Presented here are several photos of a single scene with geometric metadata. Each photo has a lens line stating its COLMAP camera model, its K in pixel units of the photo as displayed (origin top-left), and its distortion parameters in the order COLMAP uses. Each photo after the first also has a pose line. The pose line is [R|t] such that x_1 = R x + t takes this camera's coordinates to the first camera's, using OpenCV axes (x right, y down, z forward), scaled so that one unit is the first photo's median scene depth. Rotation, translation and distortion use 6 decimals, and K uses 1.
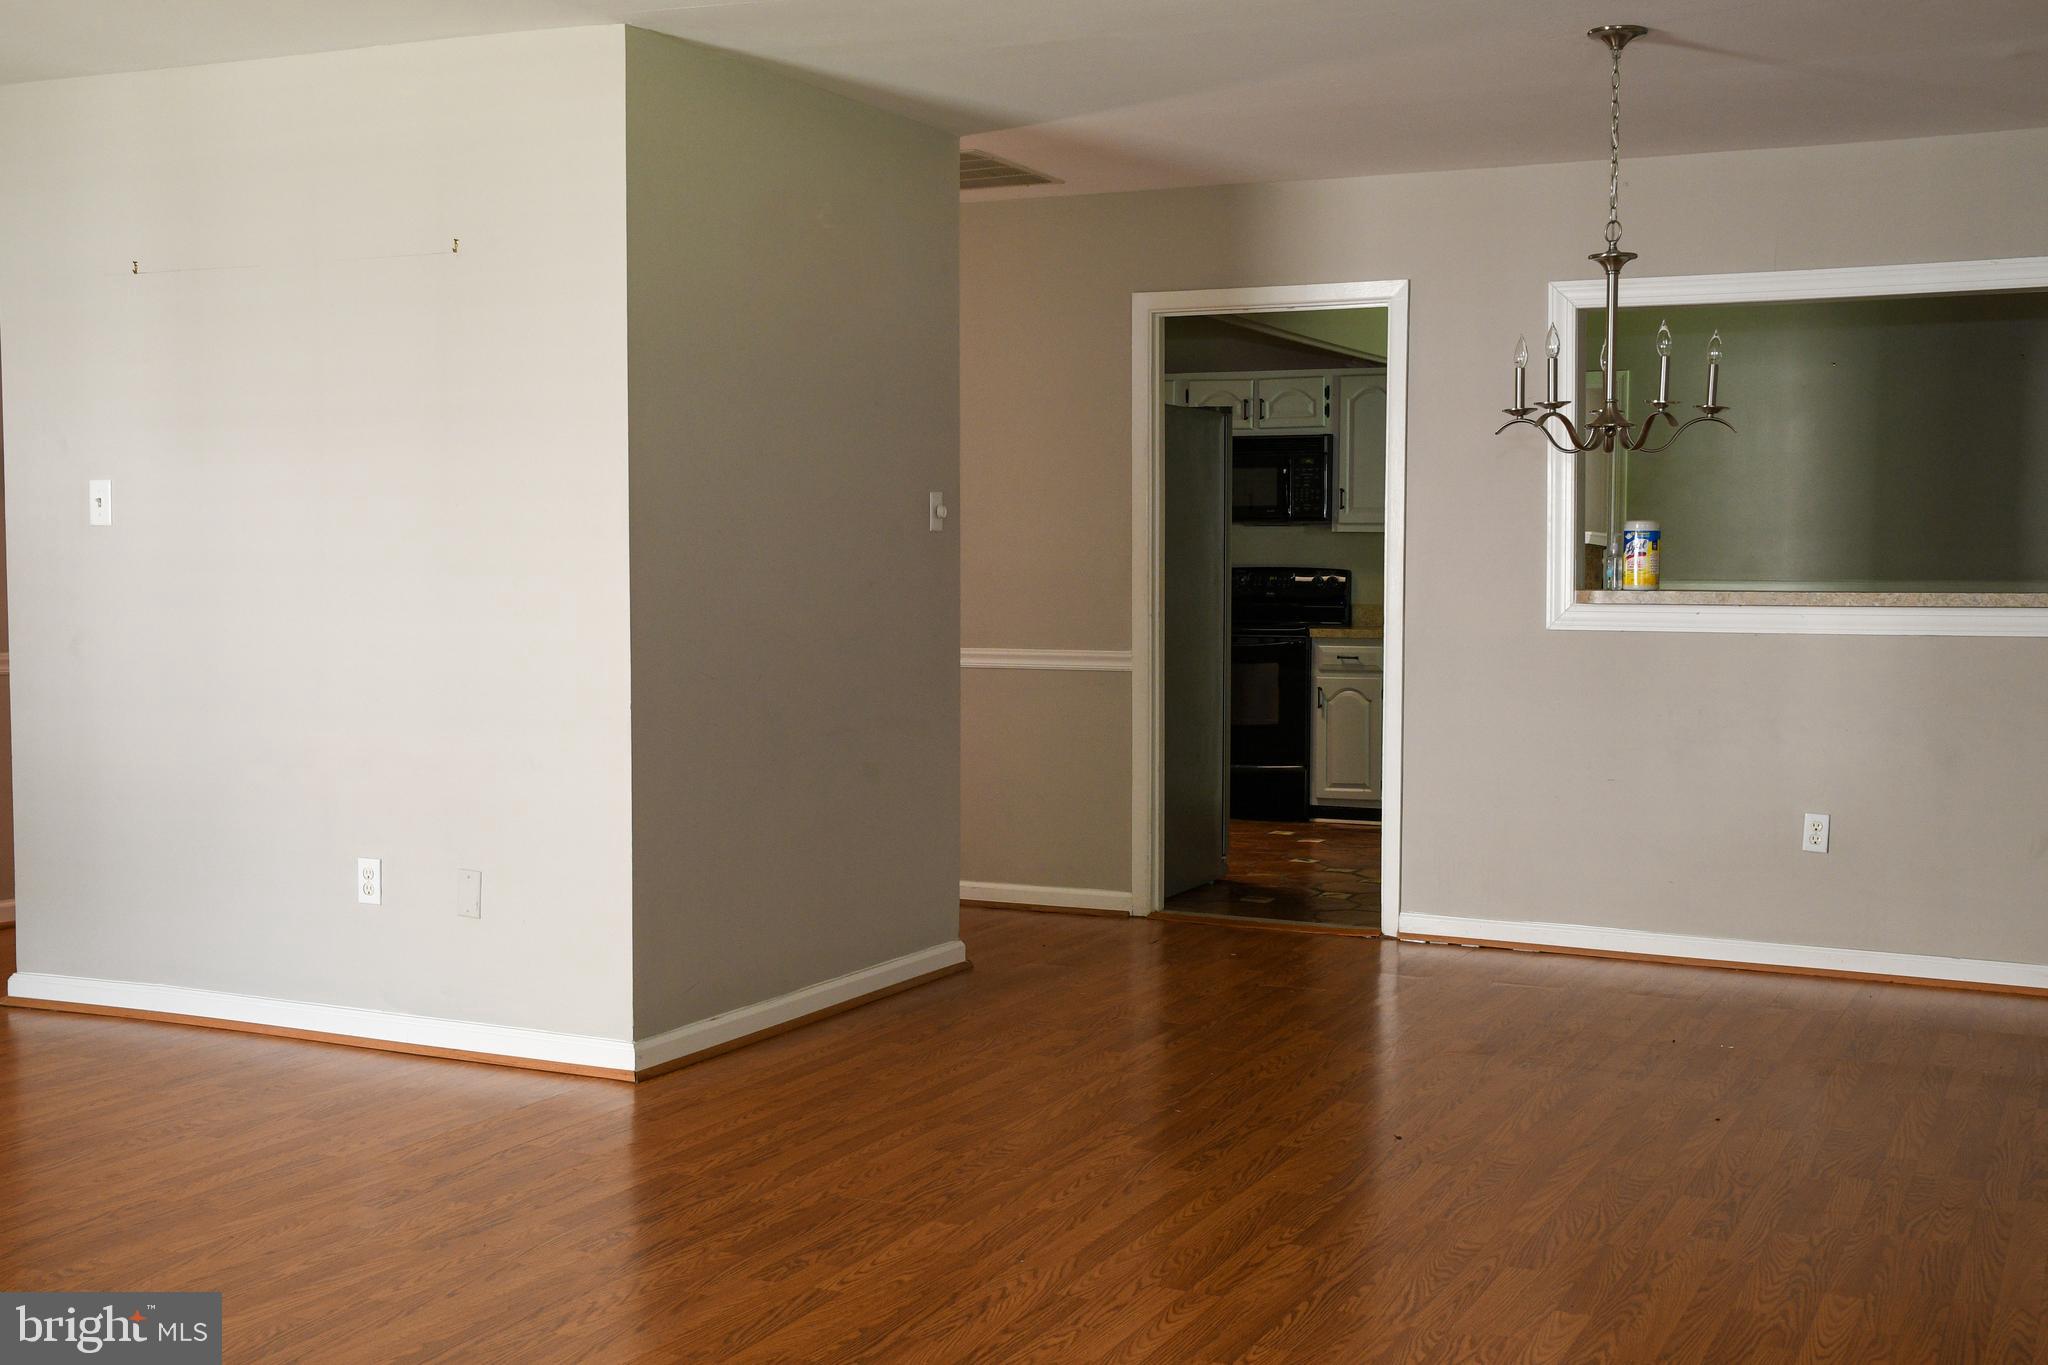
lens RADIAL K [[2302.9, 0, 1022.0], [0, 2302.9, 683.7], [0, 0, 1]] dist [0.013083, 0.000000]
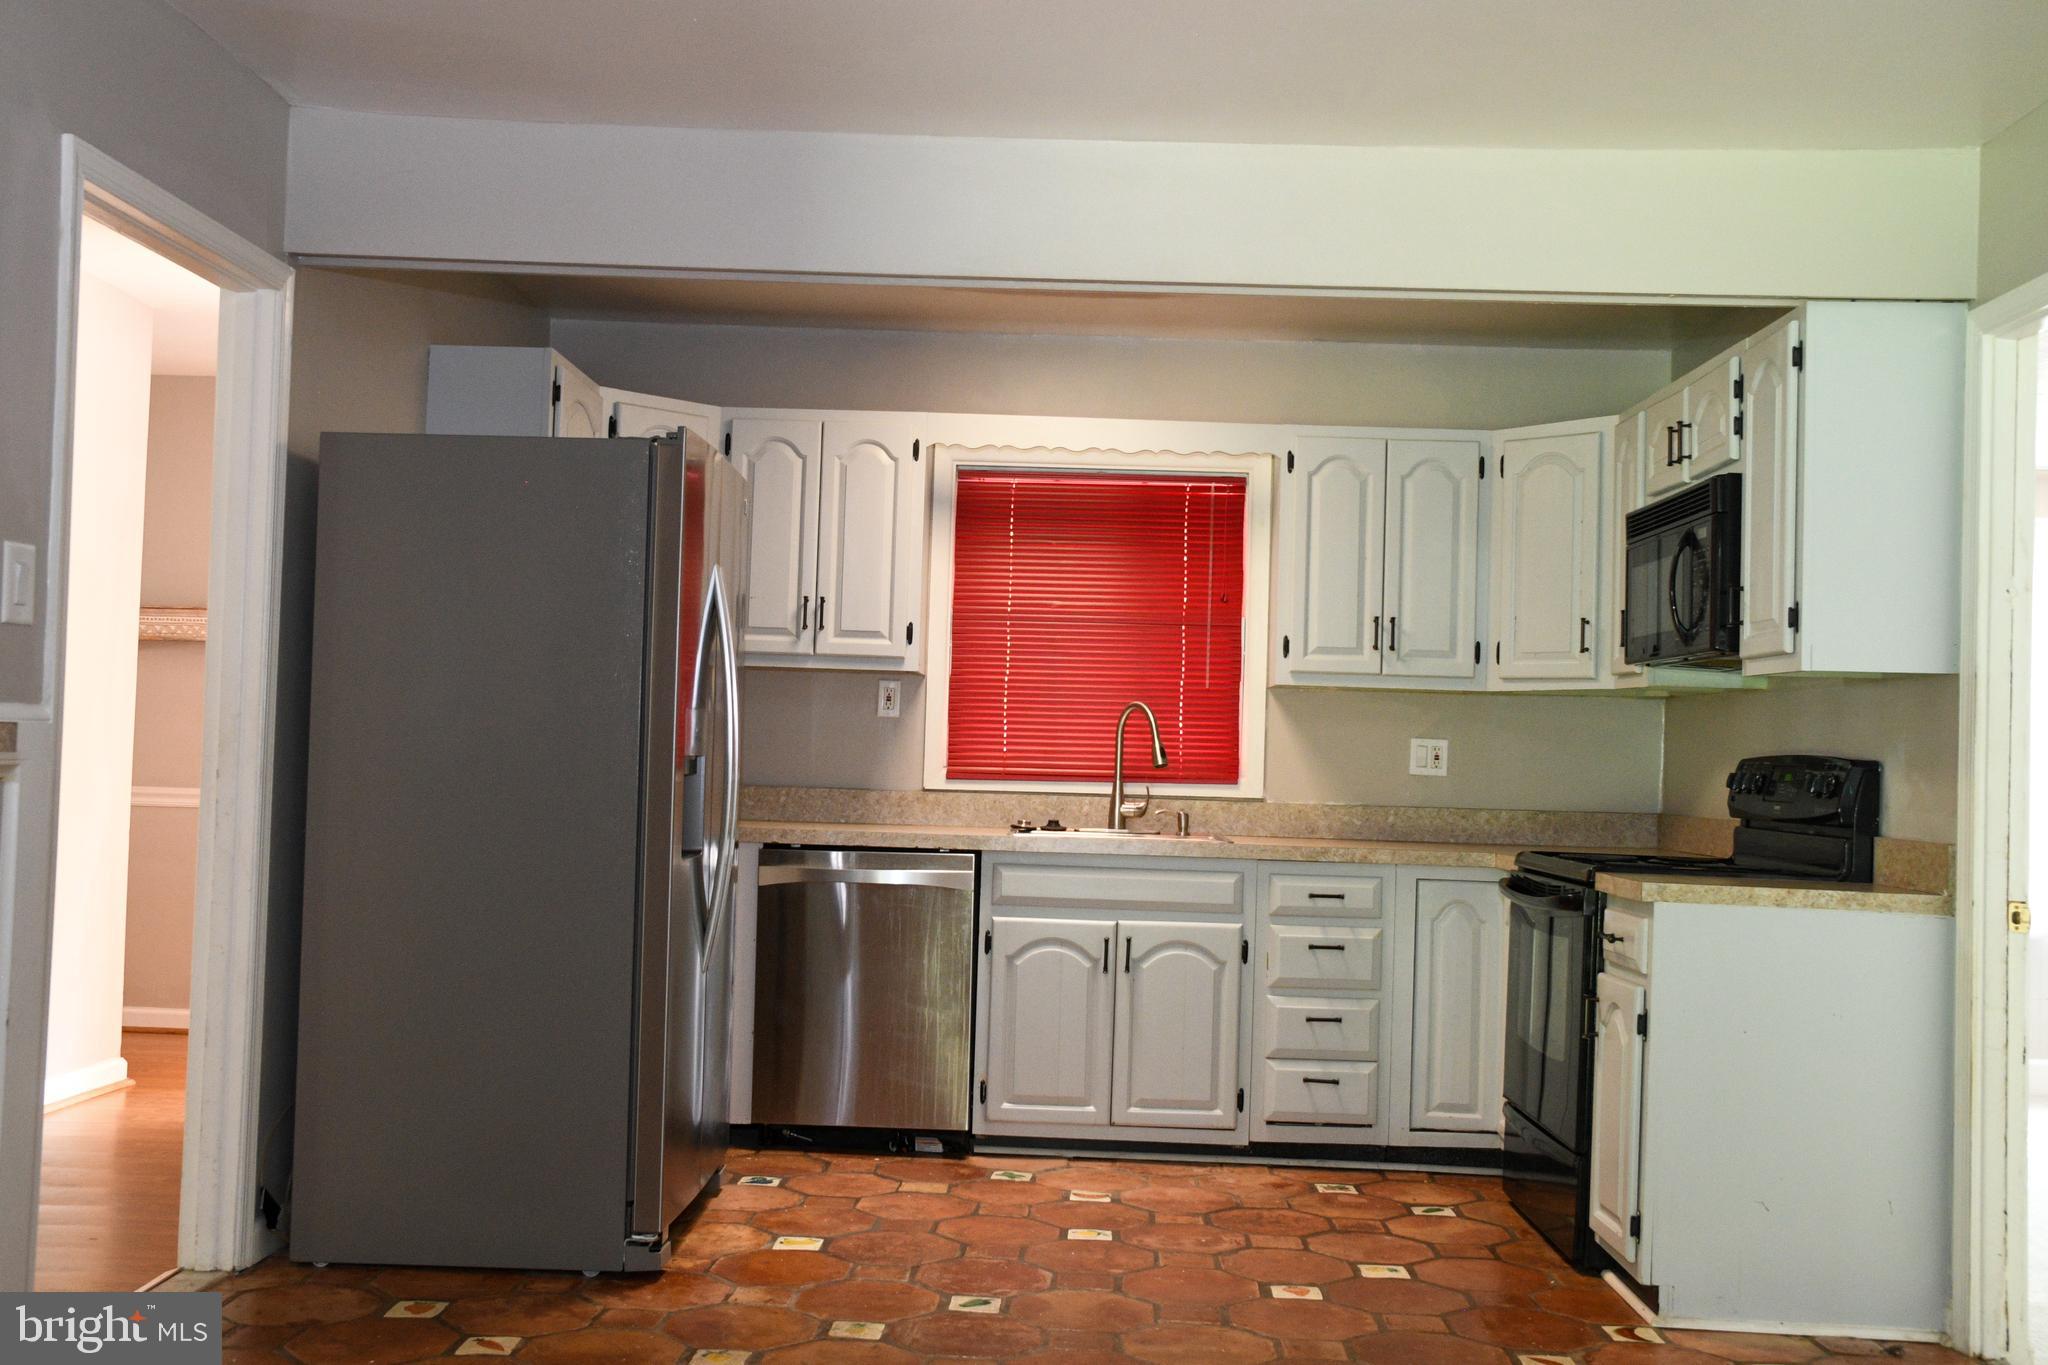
lens RADIAL K [[2173.1, 0, 1017.7], [0, 2173.1, 679.3], [0, 0, 1]] dist [-0.016490, 0.000000]
pose [[0.398579, -0.027355, -0.916726, 0.487123], [-0.074770, 0.995259, -0.062208, -0.026447], [0.914081, 0.093339, 0.394643, 0.688620]]
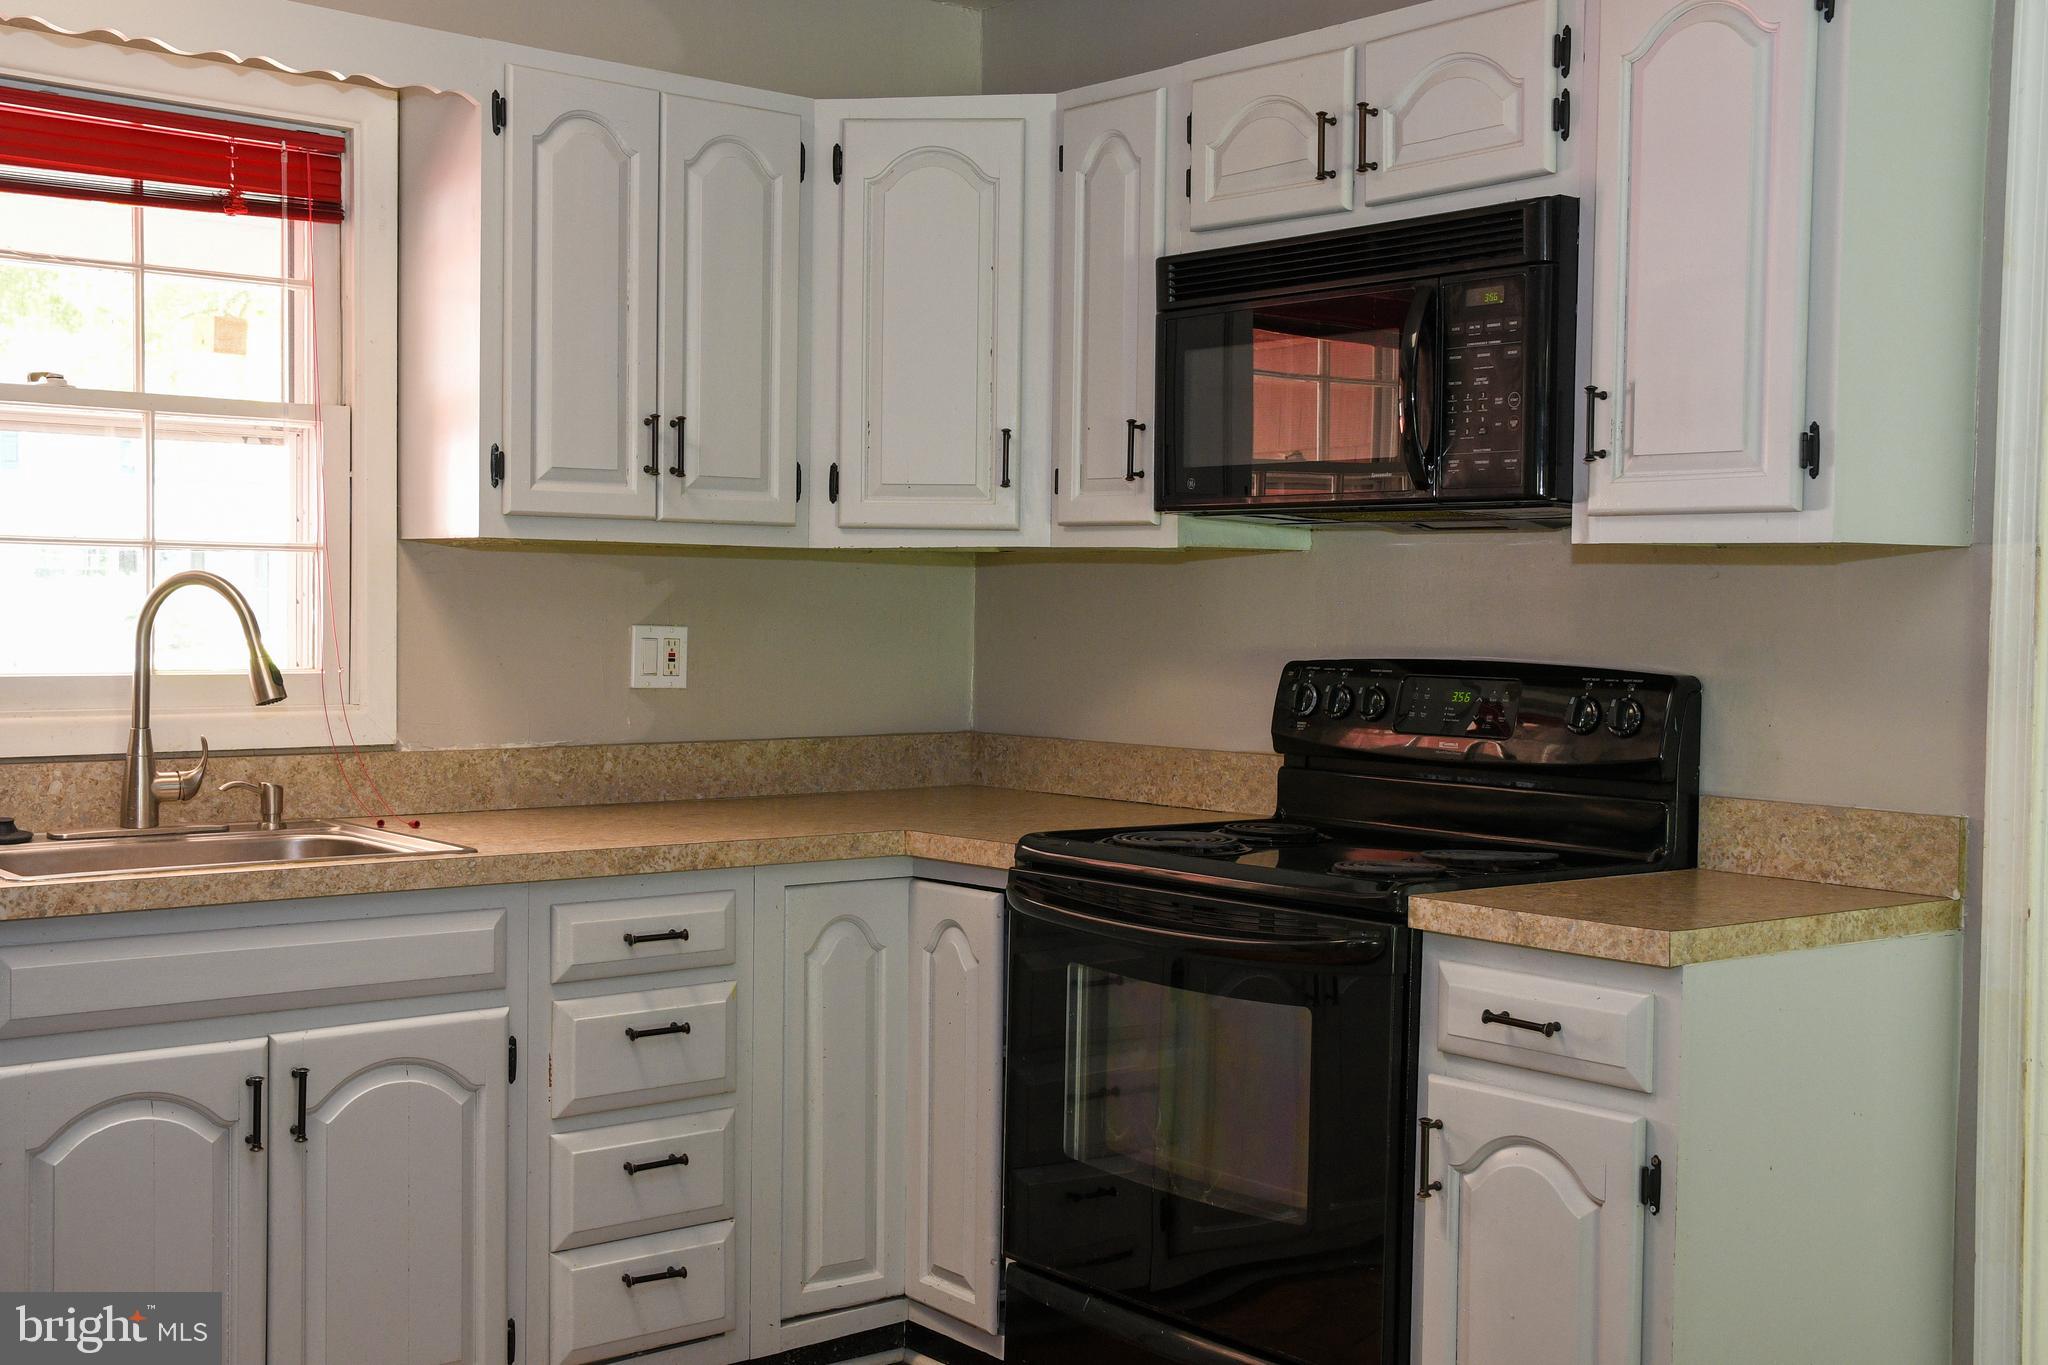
lens RADIAL K [[2302.9, 0, 1037.0], [0, 2302.9, 687.1], [0, 0, 1]] dist [0.013083, 0.000000]
pose [[0.906715, 0.020916, -0.421224, 0.195099], [-0.028648, 0.999517, -0.012037, -0.043267], [0.420769, 0.022981, 0.906877, 0.718349]]
